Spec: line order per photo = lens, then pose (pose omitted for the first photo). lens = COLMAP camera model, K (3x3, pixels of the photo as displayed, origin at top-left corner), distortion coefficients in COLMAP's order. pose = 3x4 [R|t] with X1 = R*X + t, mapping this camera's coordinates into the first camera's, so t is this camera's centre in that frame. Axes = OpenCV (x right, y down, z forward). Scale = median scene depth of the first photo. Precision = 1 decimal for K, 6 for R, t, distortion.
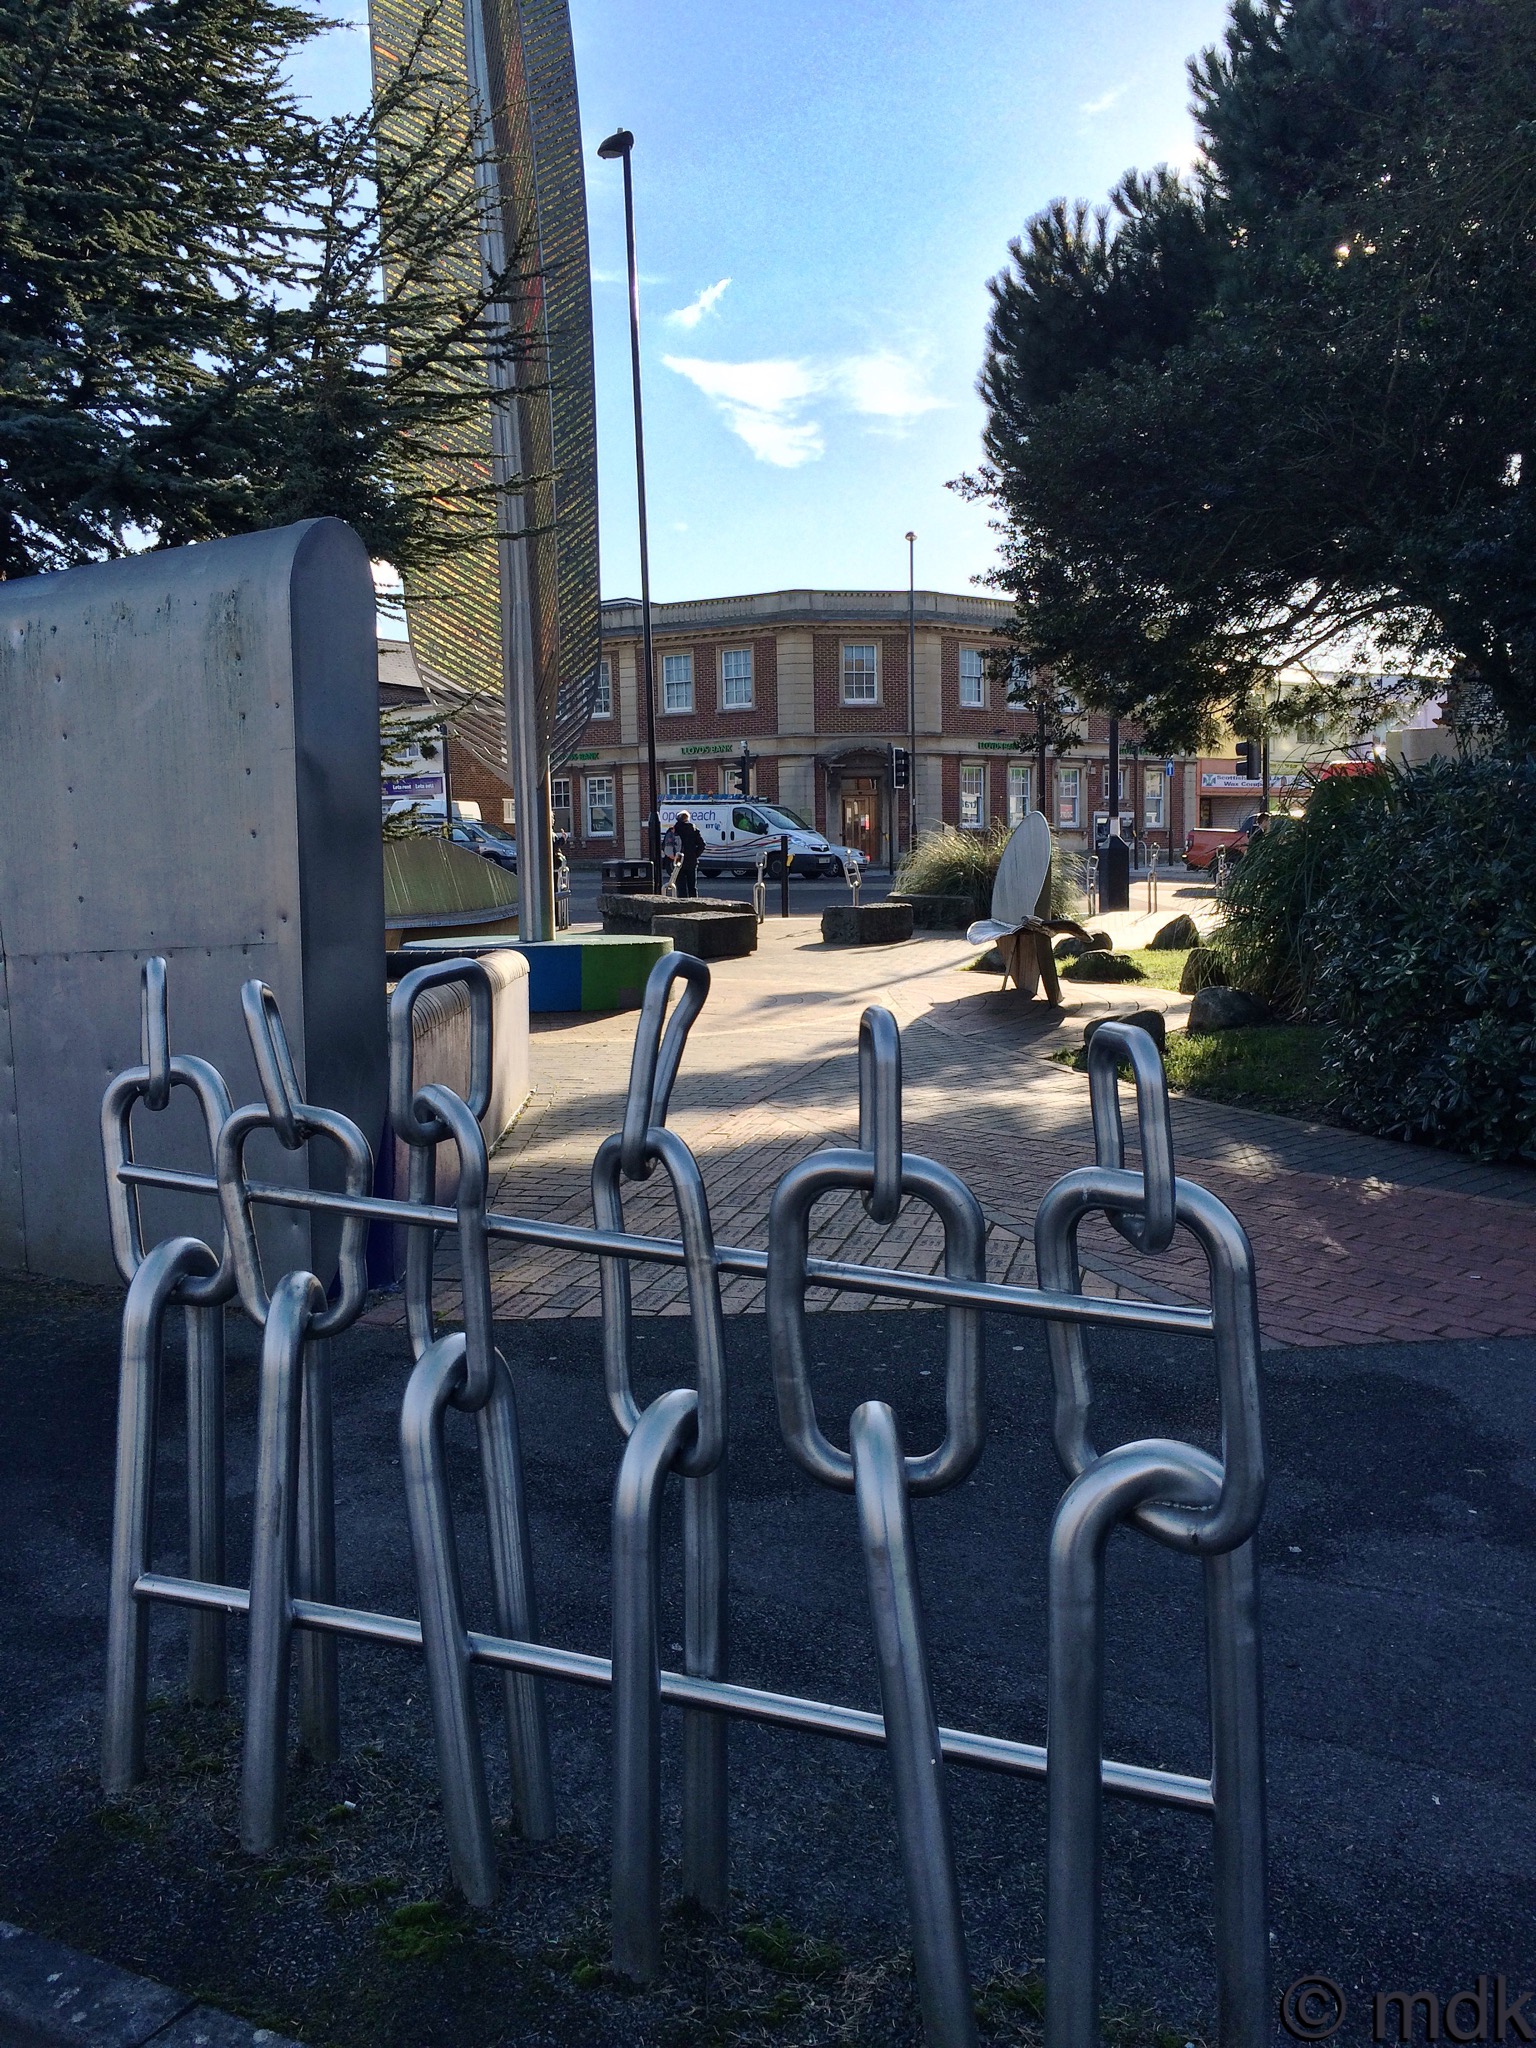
lens RADIAL K [[1689.5, 0, 773.6], [0, 1689.5, 1018.5], [0, 0, 1]] dist [0.009811, -0.013441]
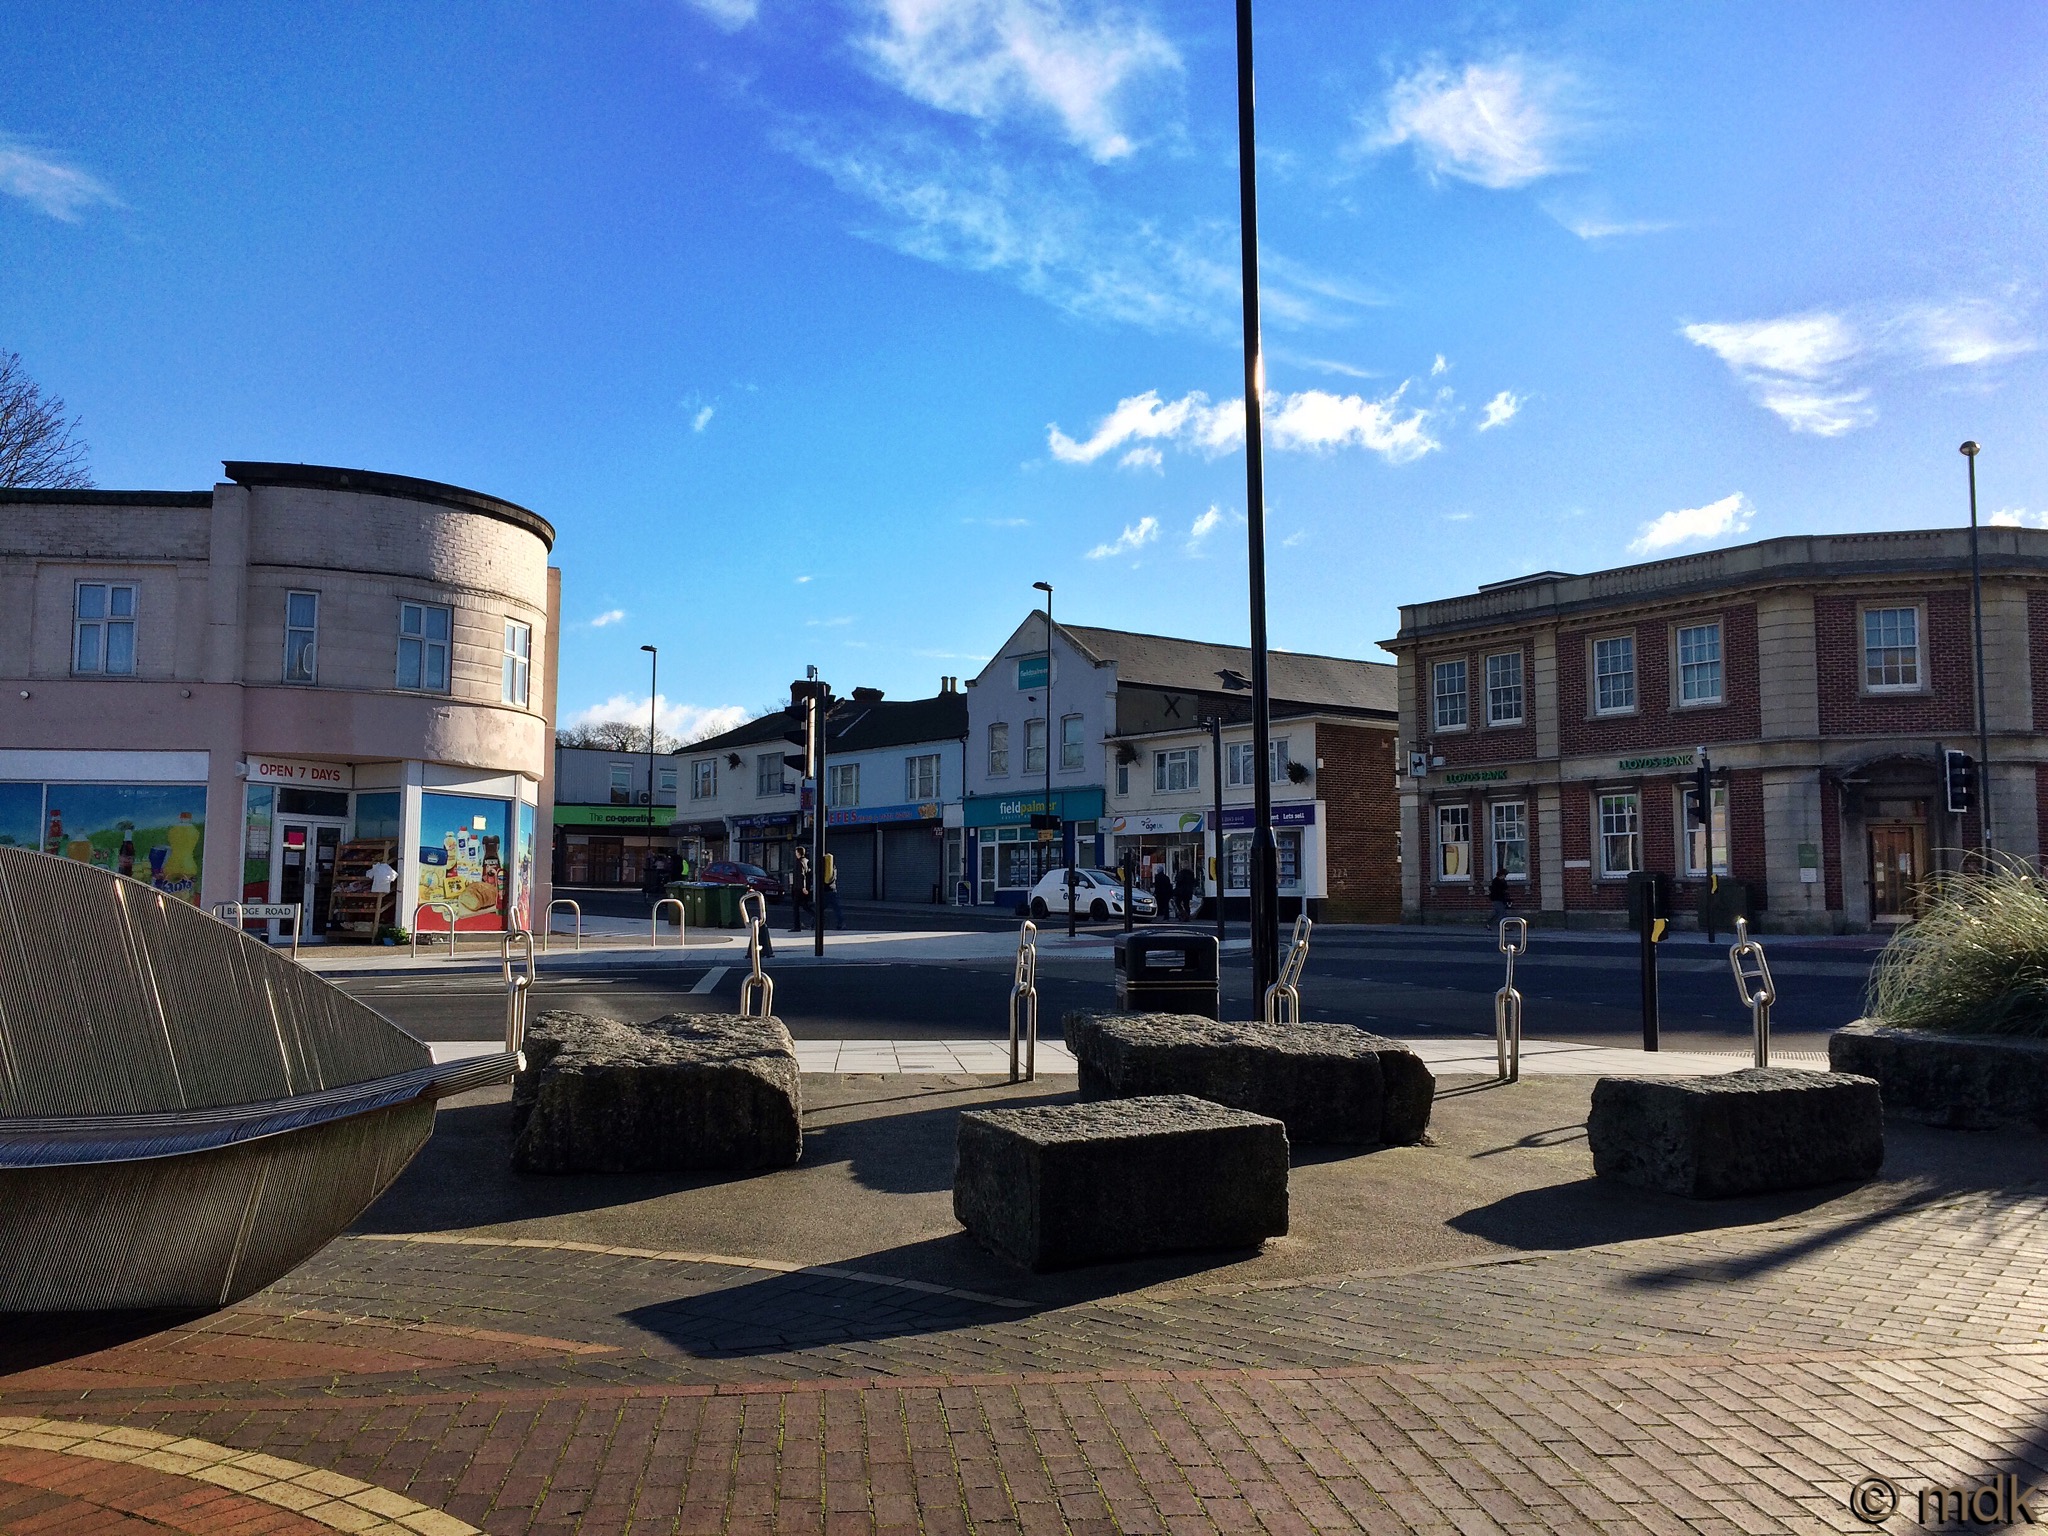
lens RADIAL K [[1689.5, 0, 1021.6], [0, 1689.5, 775.2], [0, 0, 1]] dist [0.009811, -0.013441]
pose [[0.894801, -0.017711, -0.446114, 0.040555], [-0.057727, 0.986236, -0.154940, -0.026242], [0.442718, 0.164393, 0.881462, 0.243868]]
